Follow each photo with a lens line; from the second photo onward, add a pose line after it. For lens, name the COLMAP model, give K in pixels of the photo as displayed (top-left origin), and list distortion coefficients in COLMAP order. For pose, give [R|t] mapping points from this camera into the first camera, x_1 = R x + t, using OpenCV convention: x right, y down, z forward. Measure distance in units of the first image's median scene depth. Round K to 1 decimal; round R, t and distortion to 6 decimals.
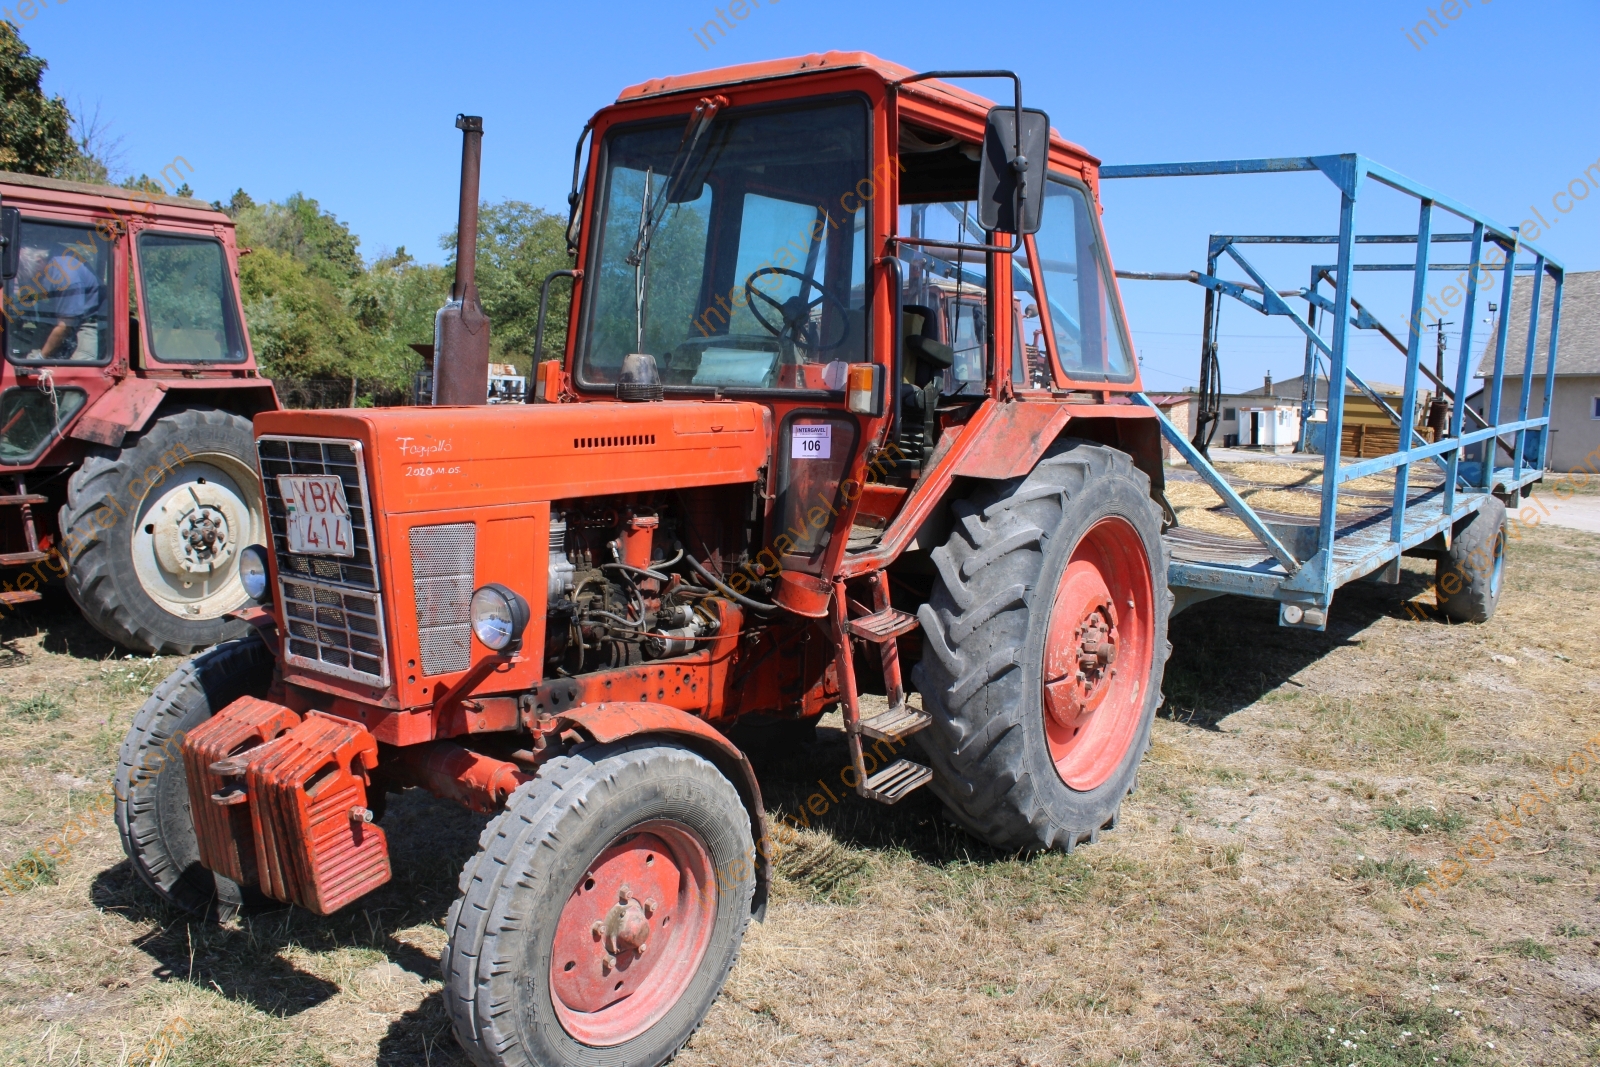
lens RADIAL K [[1342.2, 0, 792.8], [0, 1342.2, 526.6], [0, 0, 1]] dist [-0.171245, 0.154726]
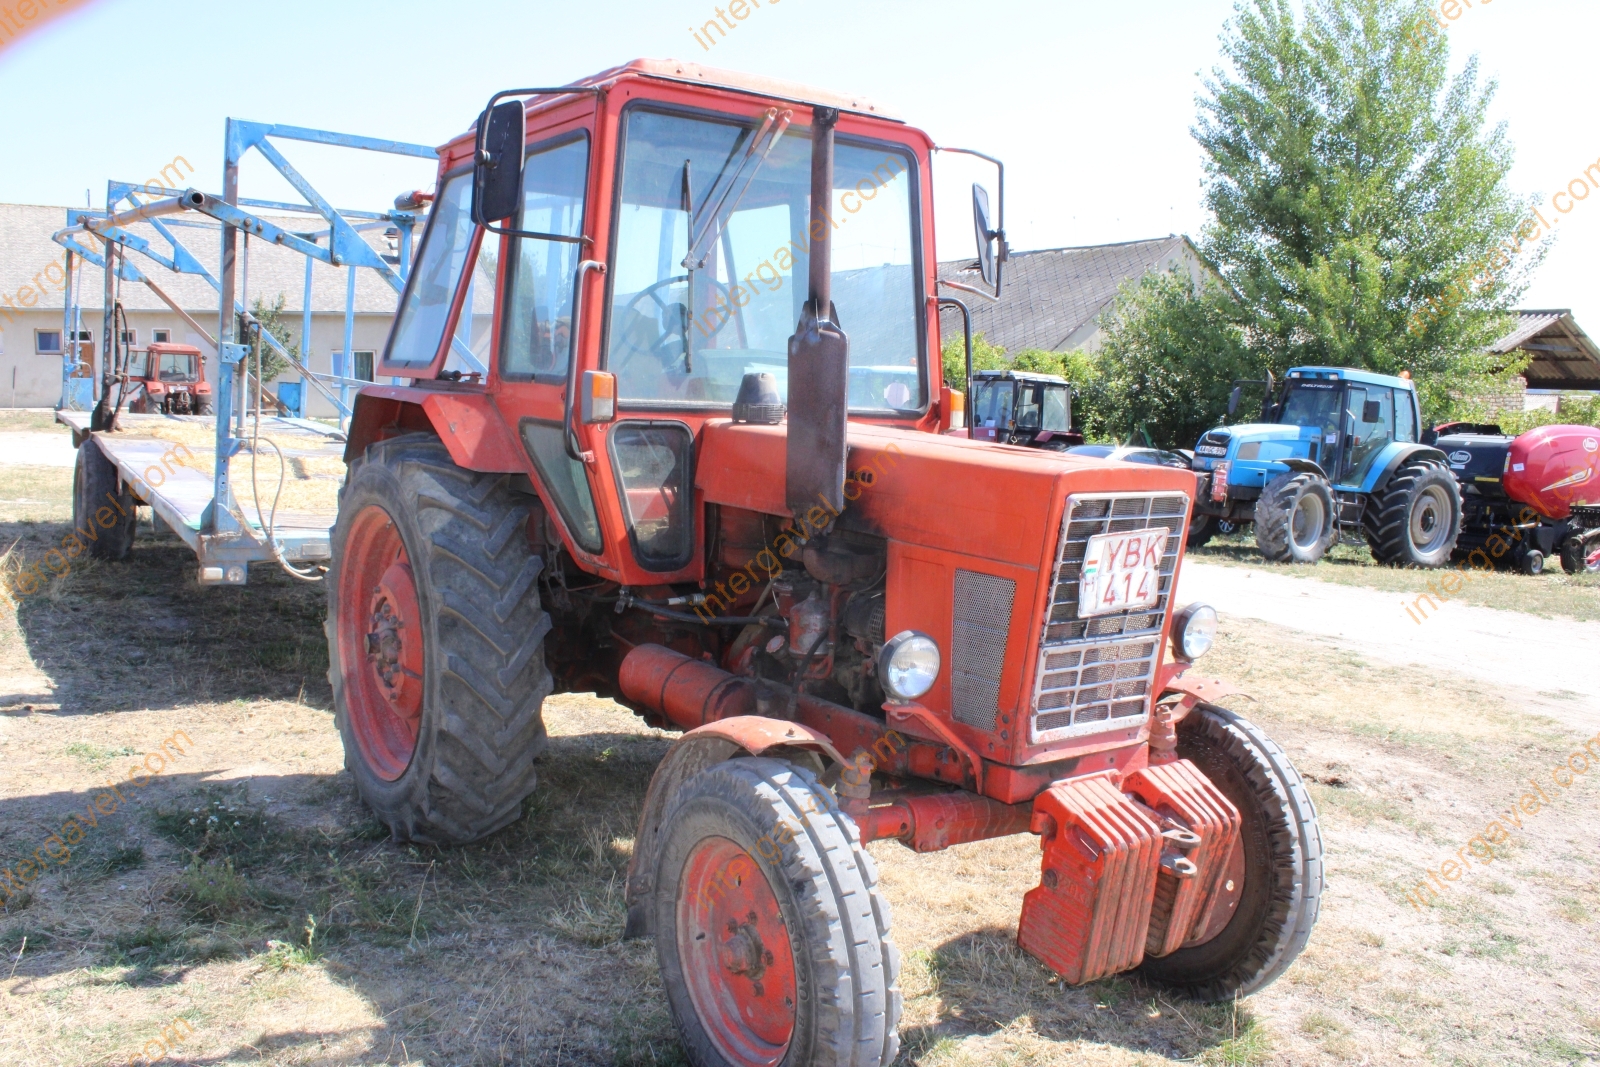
lens RADIAL K [[1342.2, 0, 792.8], [0, 1342.2, 526.6], [0, 0, 1]] dist [-0.171245, 0.154726]
pose [[0.327436, -0.114289, 0.937936, -1.177173], [0.059245, 0.993188, 0.100339, -0.134083], [-0.943014, 0.022714, 0.331976, 0.780666]]
